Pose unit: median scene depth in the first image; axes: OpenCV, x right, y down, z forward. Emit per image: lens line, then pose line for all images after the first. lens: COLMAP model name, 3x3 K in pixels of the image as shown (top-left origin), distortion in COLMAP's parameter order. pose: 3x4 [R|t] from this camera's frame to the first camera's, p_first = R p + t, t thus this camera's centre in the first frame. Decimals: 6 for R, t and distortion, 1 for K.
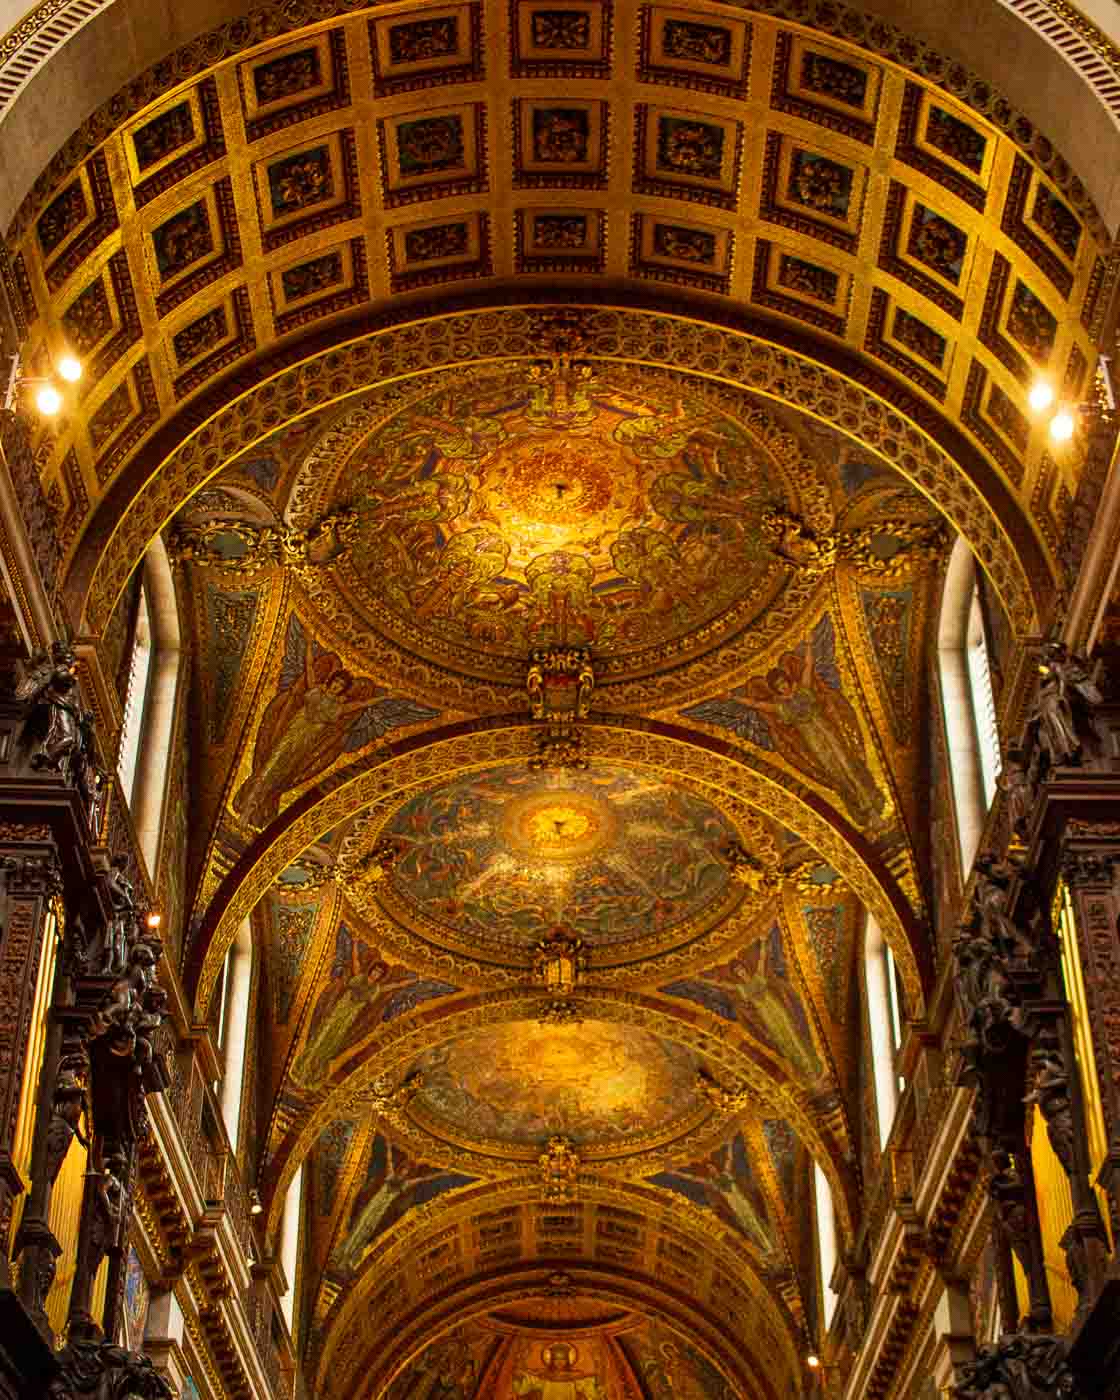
lens RADIAL K [[2211.7, 0, 560.0], [0, 2211.7, 700.0], [0, 0, 1]] dist [-0.091727, 0.058866]
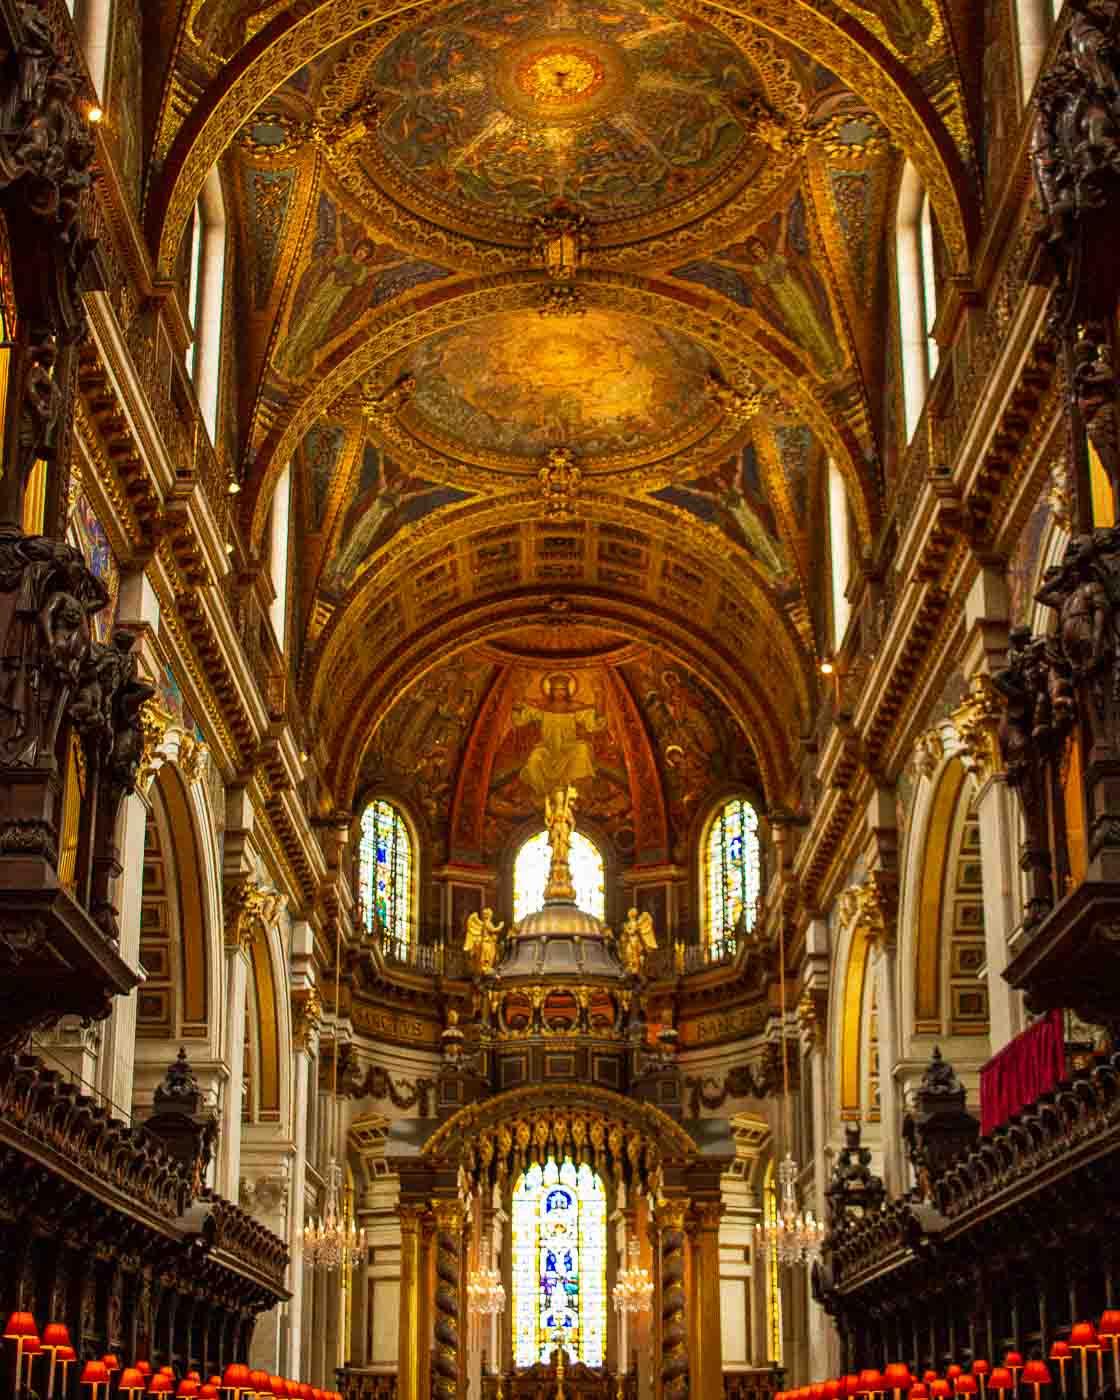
lens RADIAL K [[2050.2, 0, 502.7], [0, 2050.2, 666.1], [0, 0, 1]] dist [-0.083059, 0.074130]
pose [[0.999682, 0.000790, -0.025218, -0.002971], [0.005088, 0.972667, 0.232147, 0.094793], [0.024712, -0.232202, 0.972354, 0.133996]]
